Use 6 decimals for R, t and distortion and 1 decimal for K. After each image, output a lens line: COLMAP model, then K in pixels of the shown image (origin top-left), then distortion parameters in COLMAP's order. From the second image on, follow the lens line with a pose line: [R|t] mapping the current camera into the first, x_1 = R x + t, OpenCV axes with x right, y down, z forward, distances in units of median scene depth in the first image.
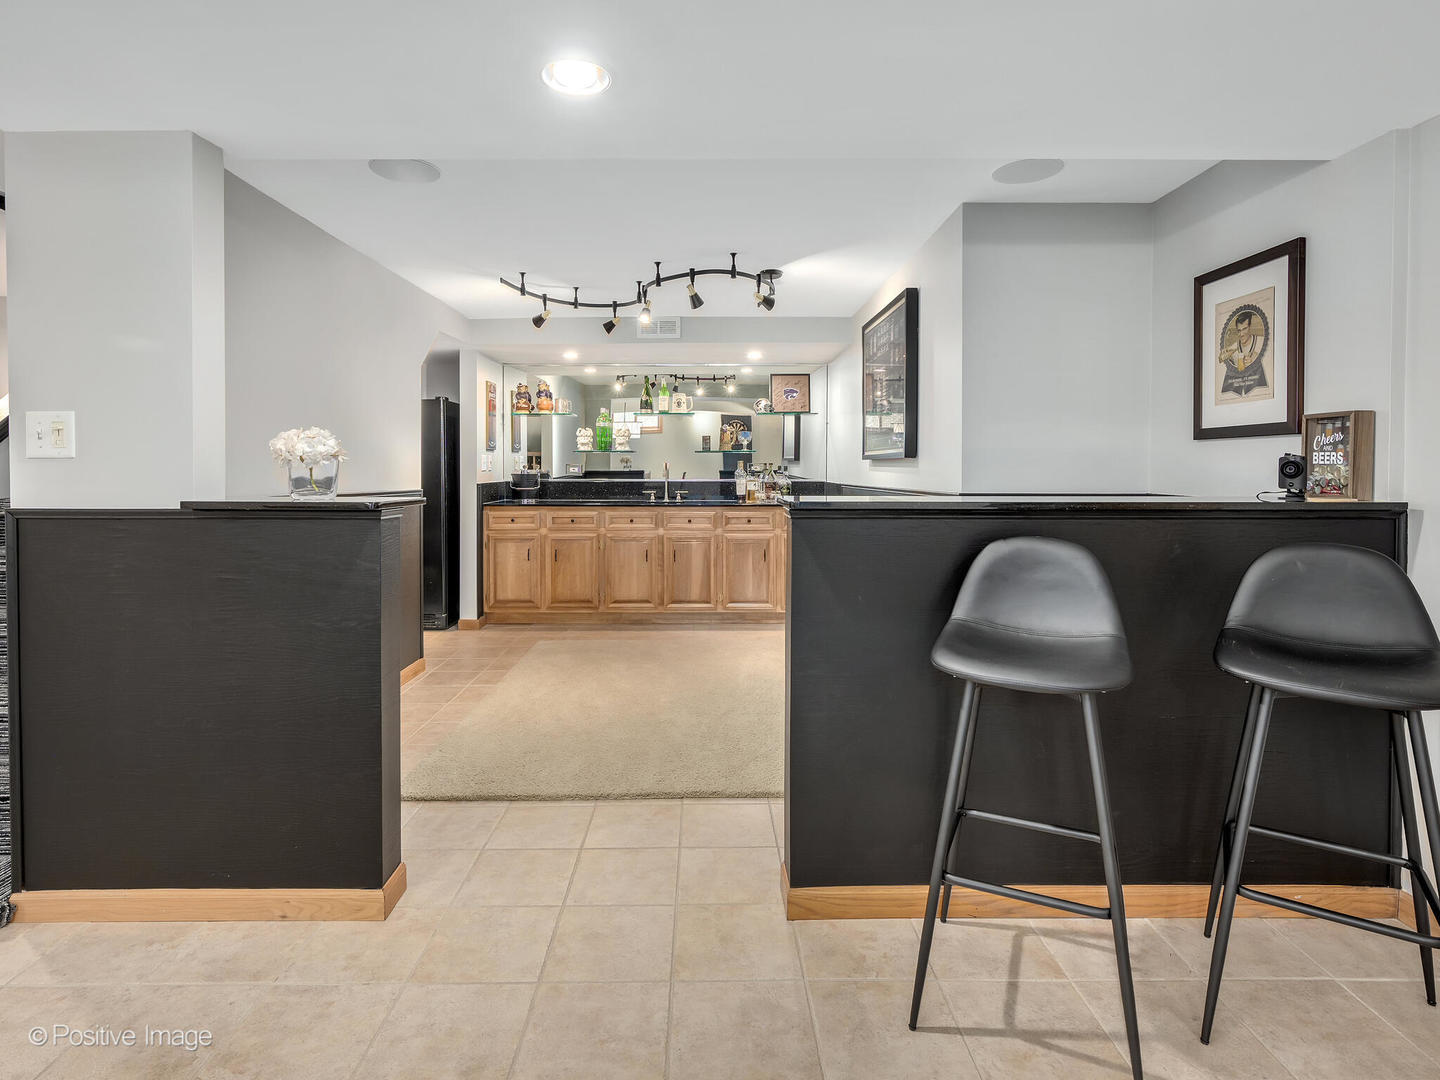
lens RADIAL K [[759.9, 0, 694.7], [0, 759.9, 490.7], [0, 0, 1]] dist [0.000020, -0.000207]
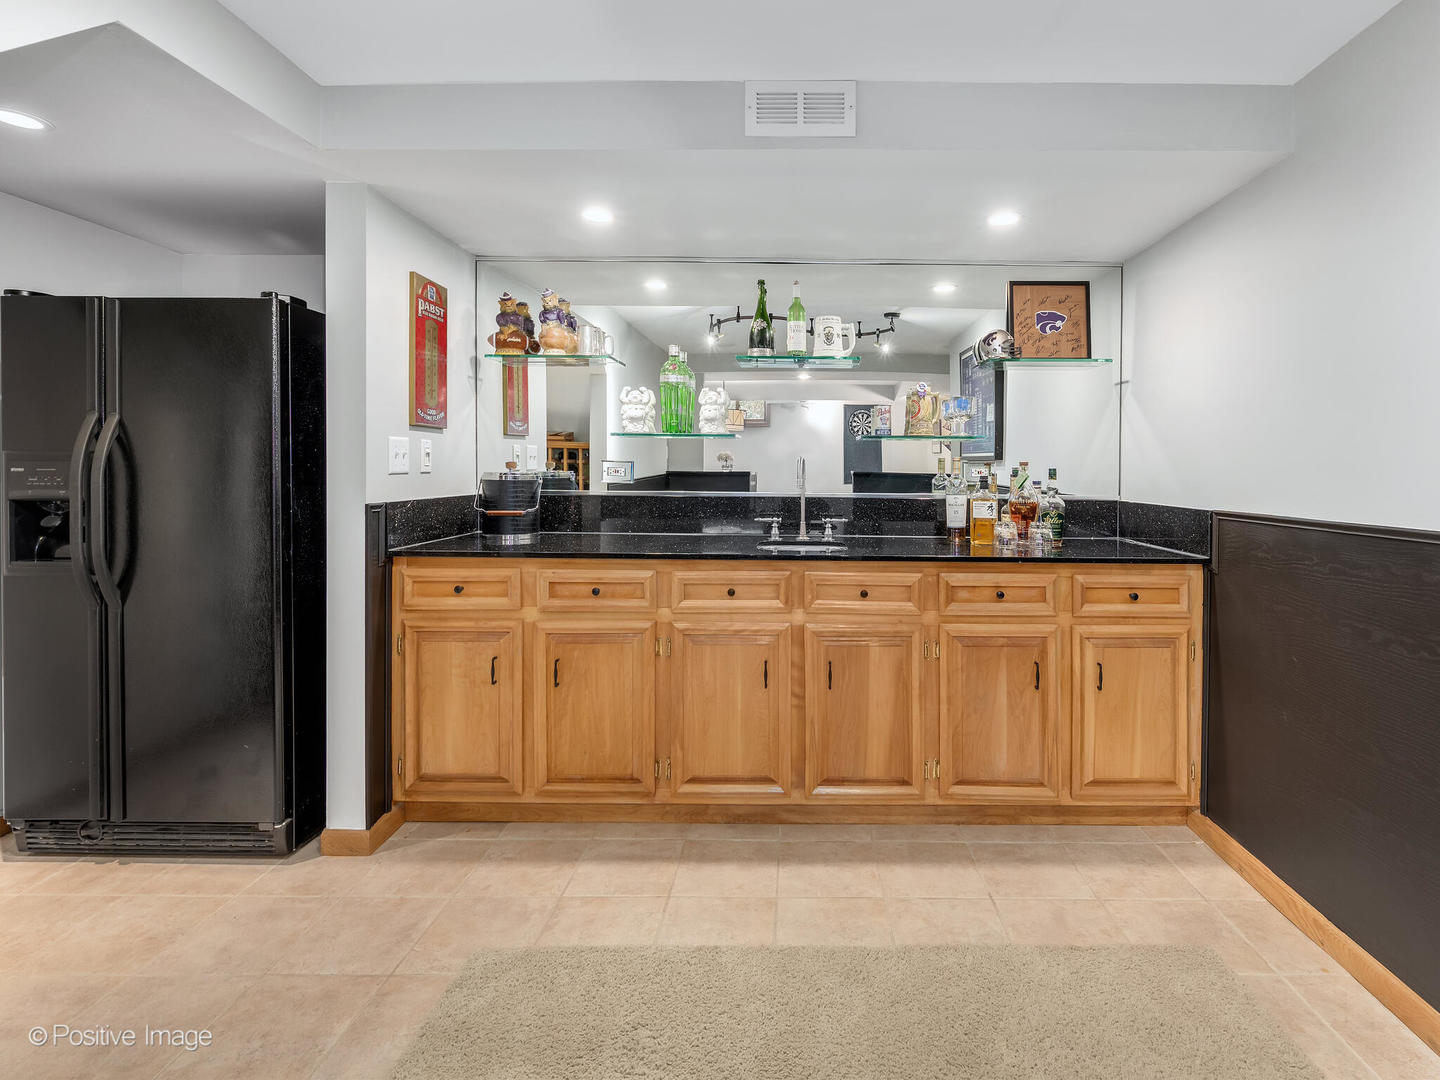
lens RADIAL K [[678.2, 0, 779.3], [0, 678.2, 579.3], [0, 0, 1]] dist [0.000786, 0.000073]
pose [[0.999770, 0.011934, -0.017844, -0.048859], [-0.009486, 0.991277, 0.131449, -0.019426], [0.019257, -0.131250, 0.991162, 0.618280]]
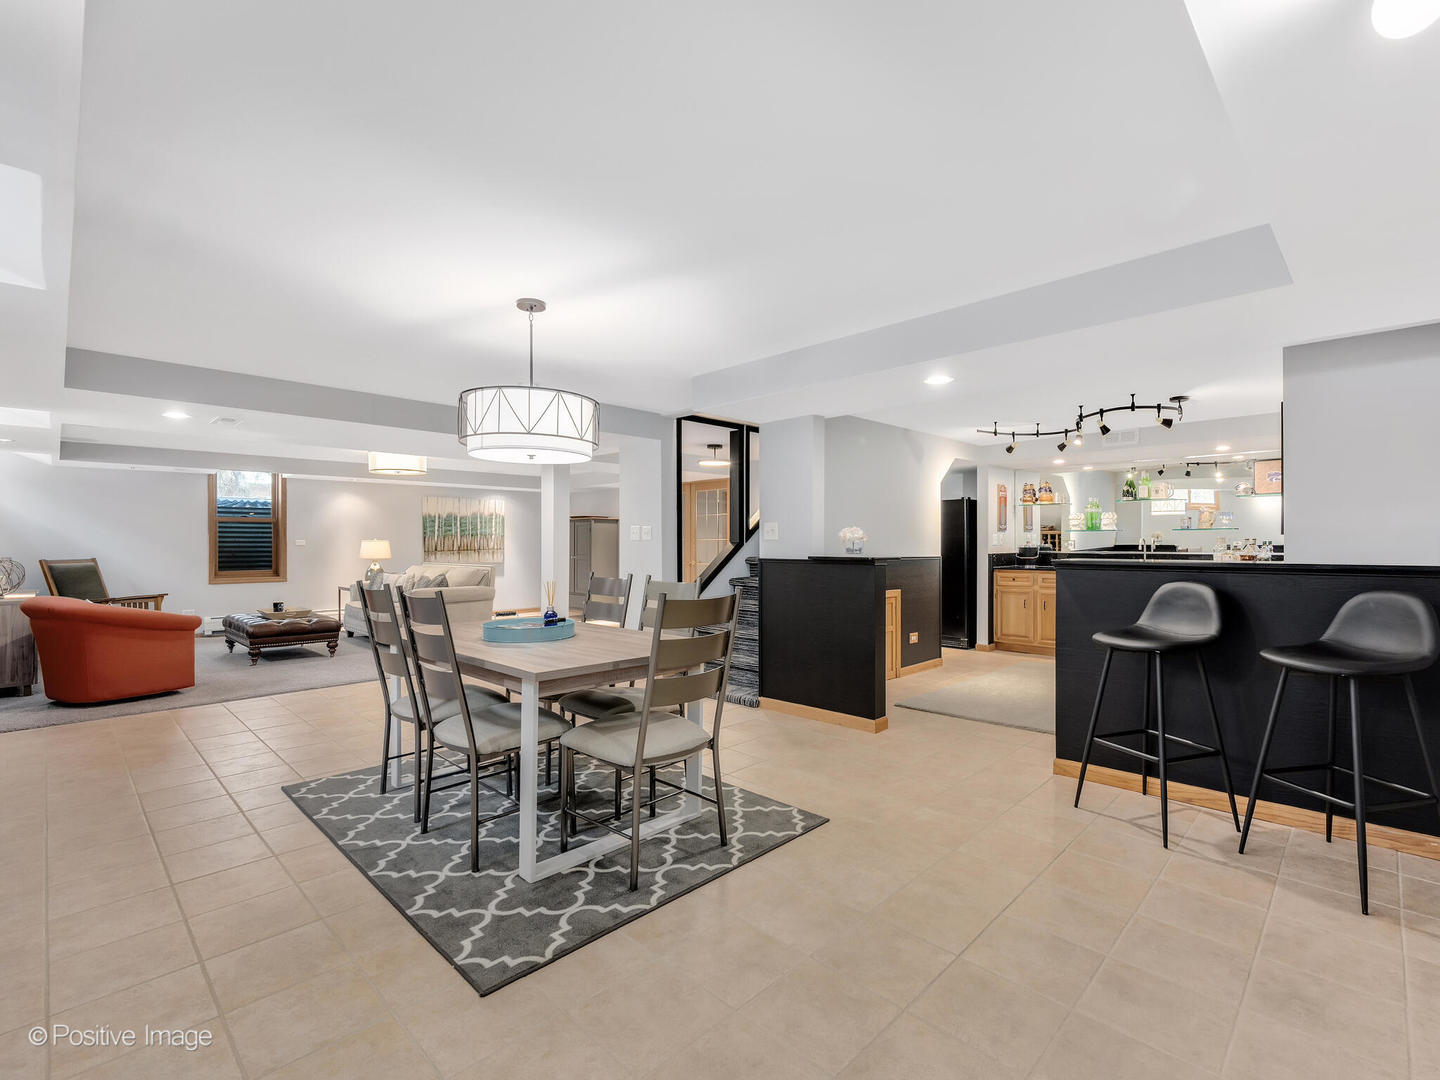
lens RADIAL K [[678.2, 0, 721.0], [0, 678.2, 477.4], [0, 0, 1]] dist [0.000786, 0.000073]
pose [[0.712287, -0.070498, -0.698339, 0.281492], [-0.018532, 0.992707, -0.119116, 0.010199], [0.701643, 0.097787, 0.705786, -0.328521]]
